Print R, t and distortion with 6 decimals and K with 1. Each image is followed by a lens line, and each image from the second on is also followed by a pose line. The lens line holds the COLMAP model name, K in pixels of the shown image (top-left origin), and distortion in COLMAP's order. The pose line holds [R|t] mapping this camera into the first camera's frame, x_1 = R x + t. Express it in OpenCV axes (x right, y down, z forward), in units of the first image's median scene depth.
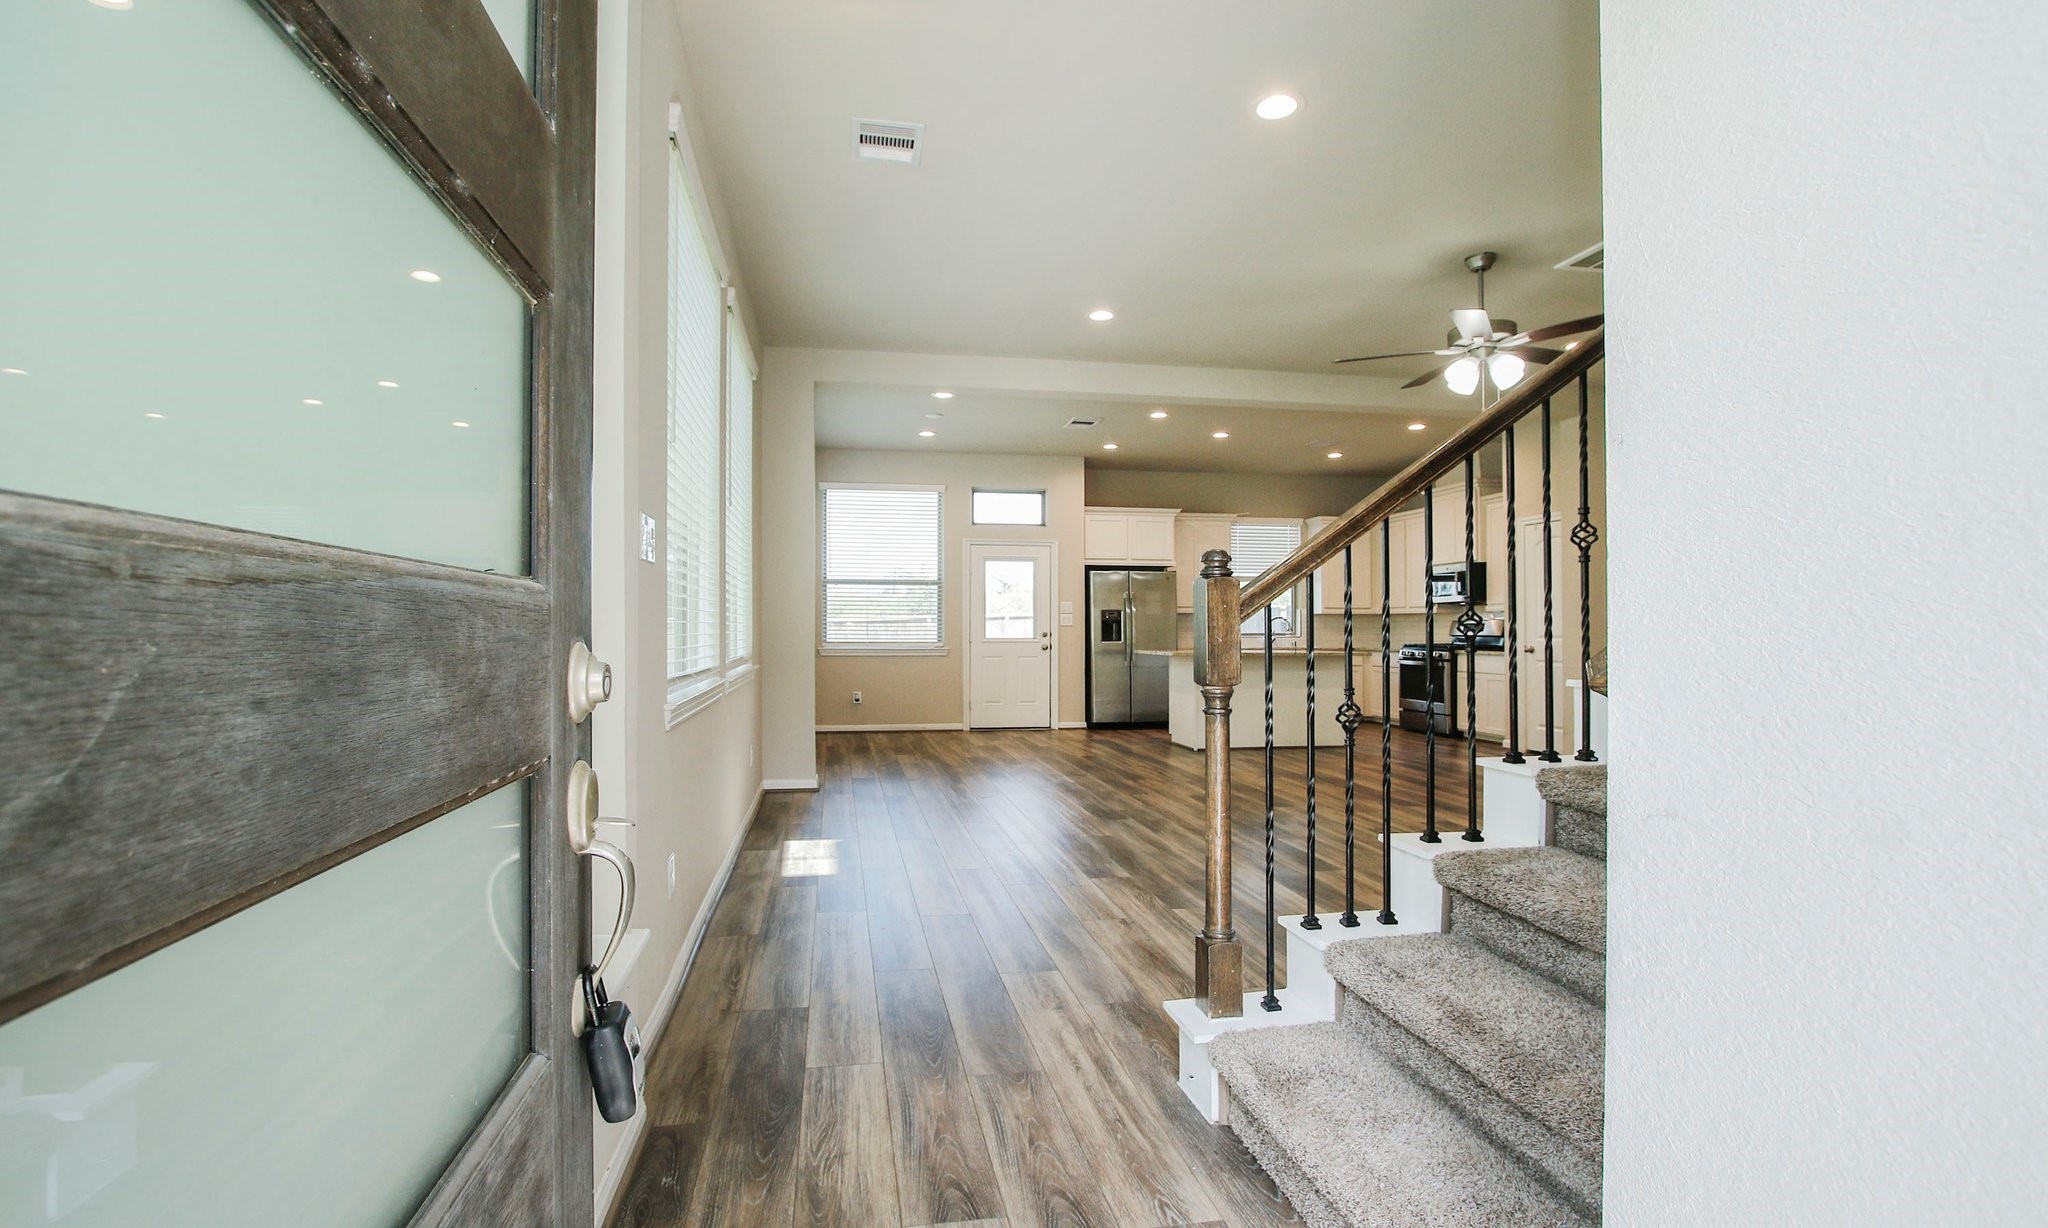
lens RADIAL K [[946.4, 0, 992.1], [0, 946.4, 623.2], [0, 0, 1]] dist [-0.014755, 0.000017]
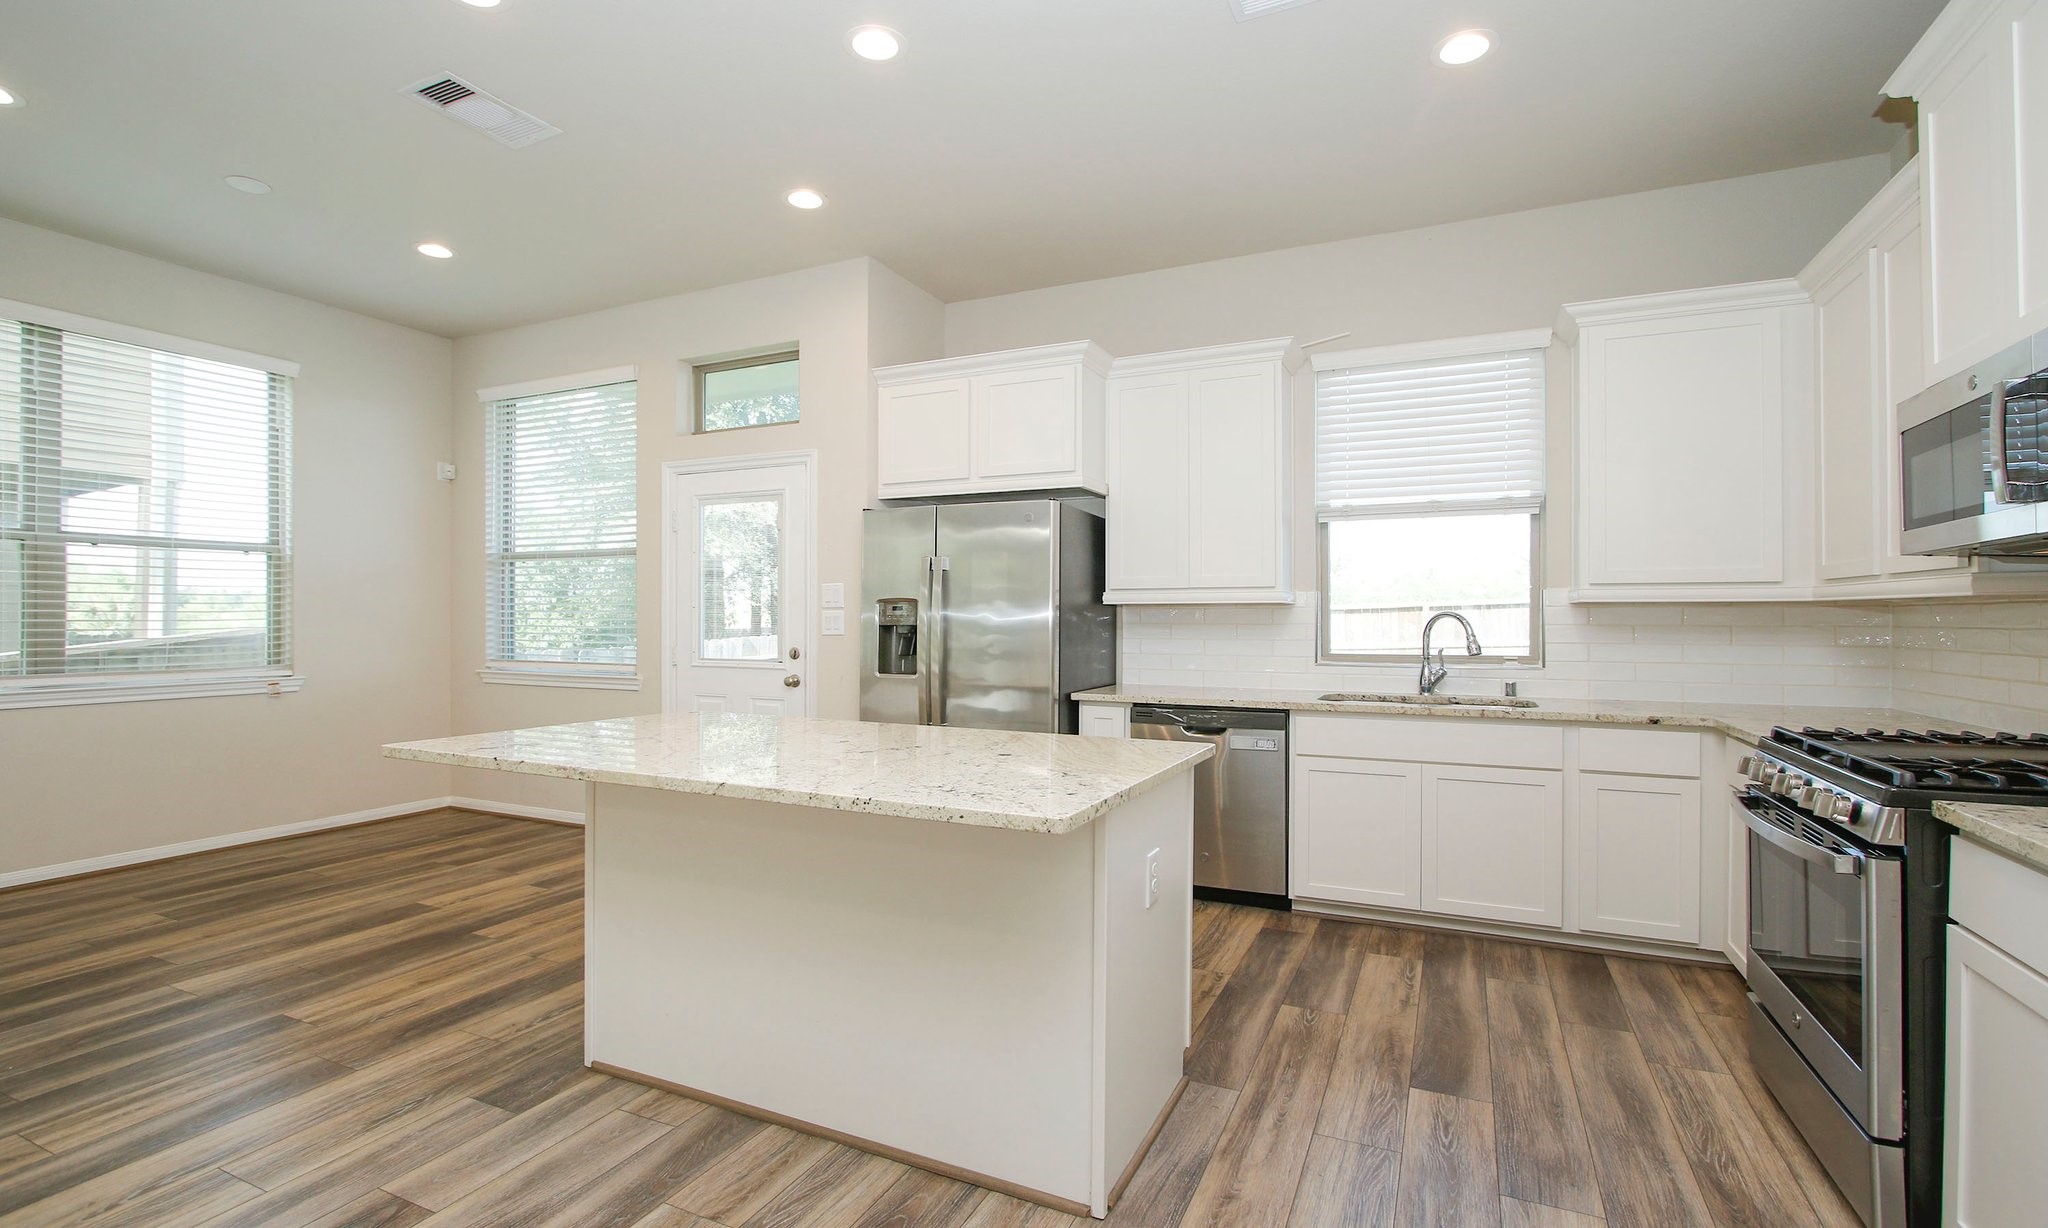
lens RADIAL K [[935.0, 0, 1019.8], [0, 935.0, 614.5], [0, 0, 1]] dist [-0.014619, 0.000721]
pose [[0.824395, 0.000908, -0.566015, 1.076089], [0.001375, 0.999993, 0.003606, -0.023025], [0.566014, -0.003751, 0.824387, 1.822603]]
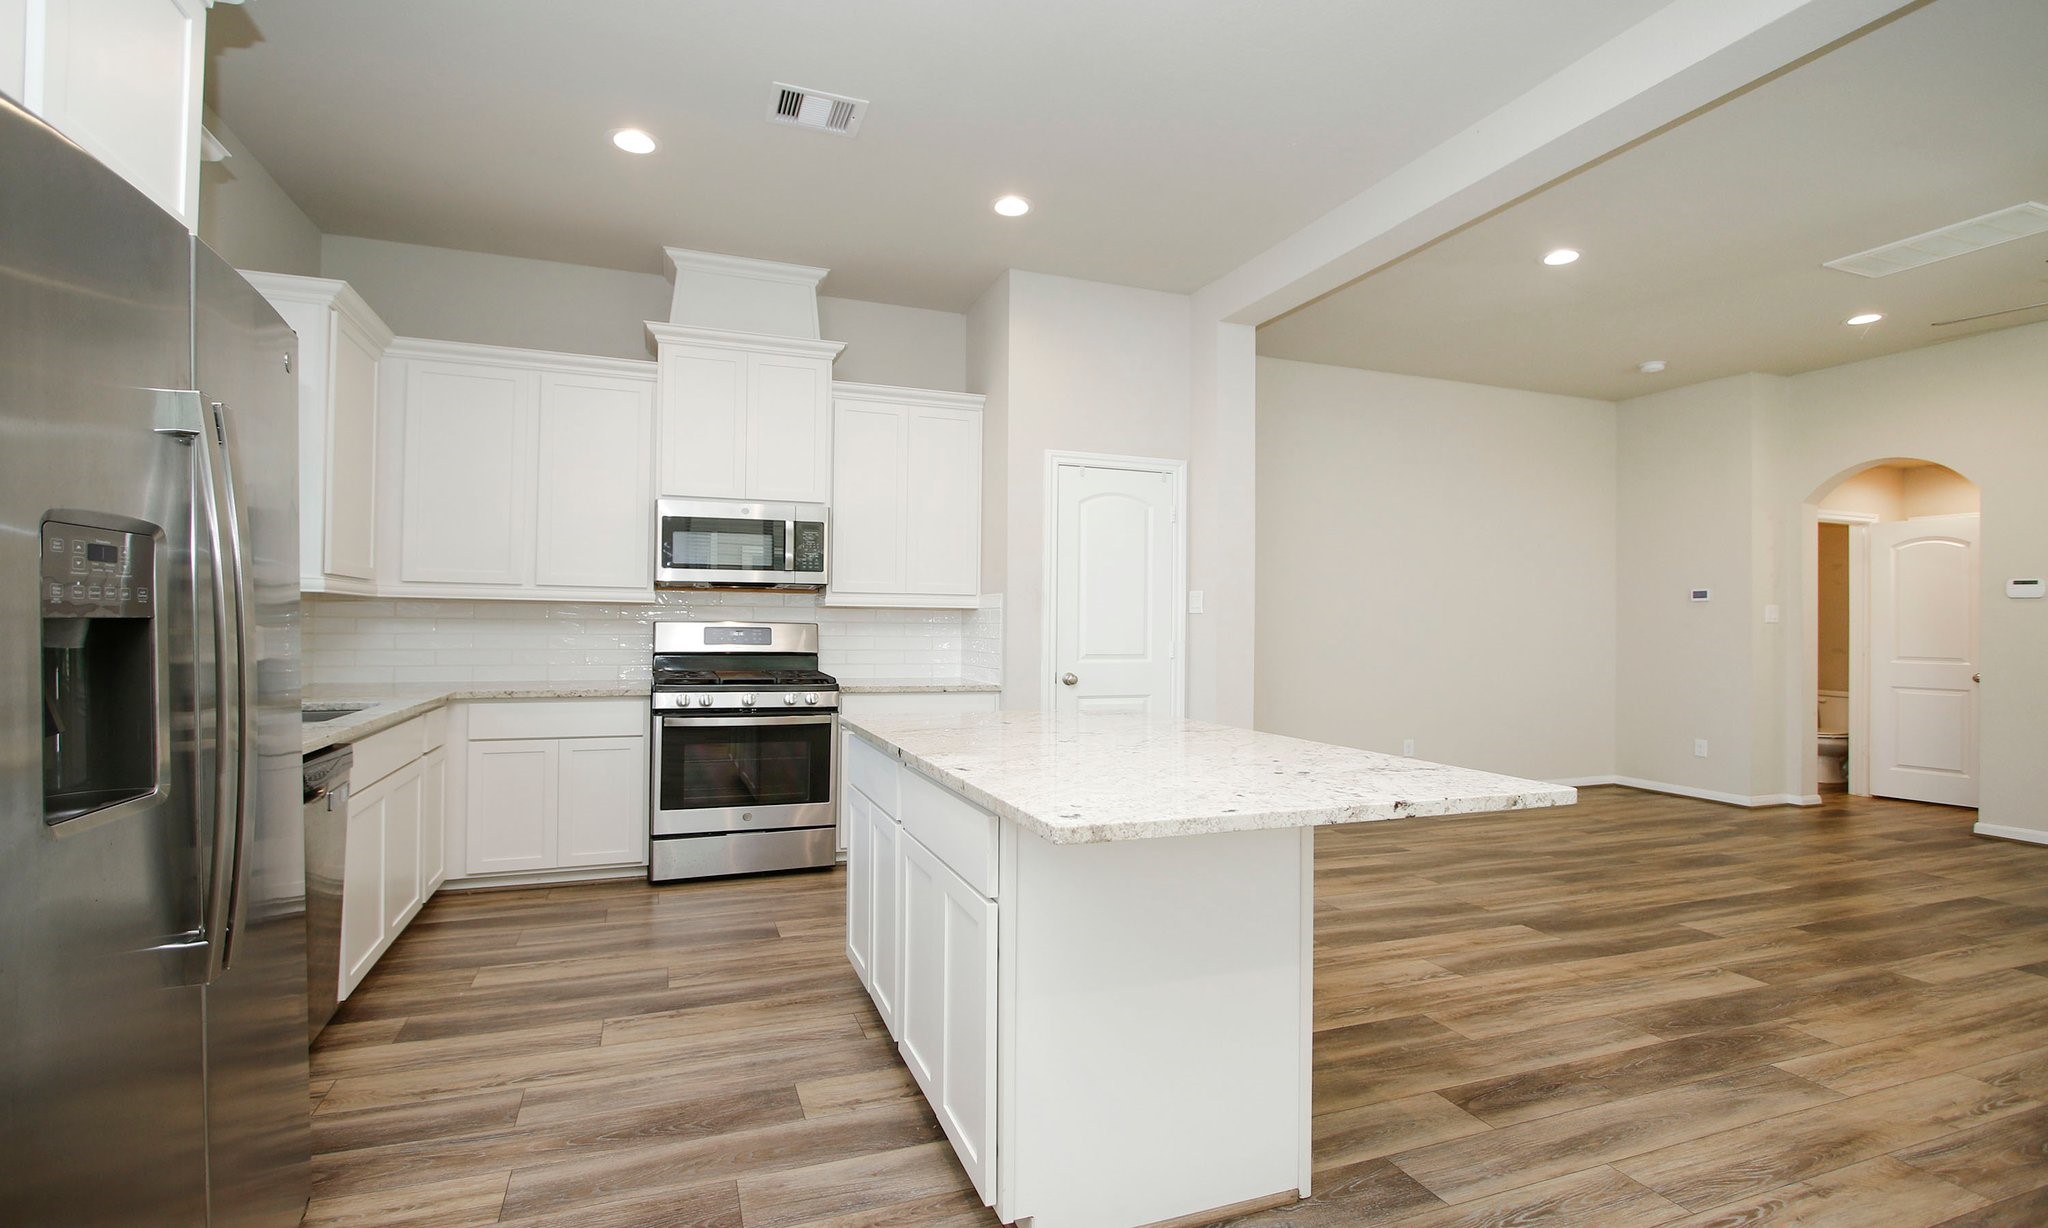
lens RADIAL K [[959.1, 0, 1024.0], [0, 959.1, 614.0], [0, 0, 1]] dist [-0.007806, 0.000122]
pose [[-0.202062, 0.011281, 0.979308, -0.008818], [-0.020420, 0.999668, -0.015728, -0.006207], [-0.979160, -0.023176, -0.201765, 2.441951]]
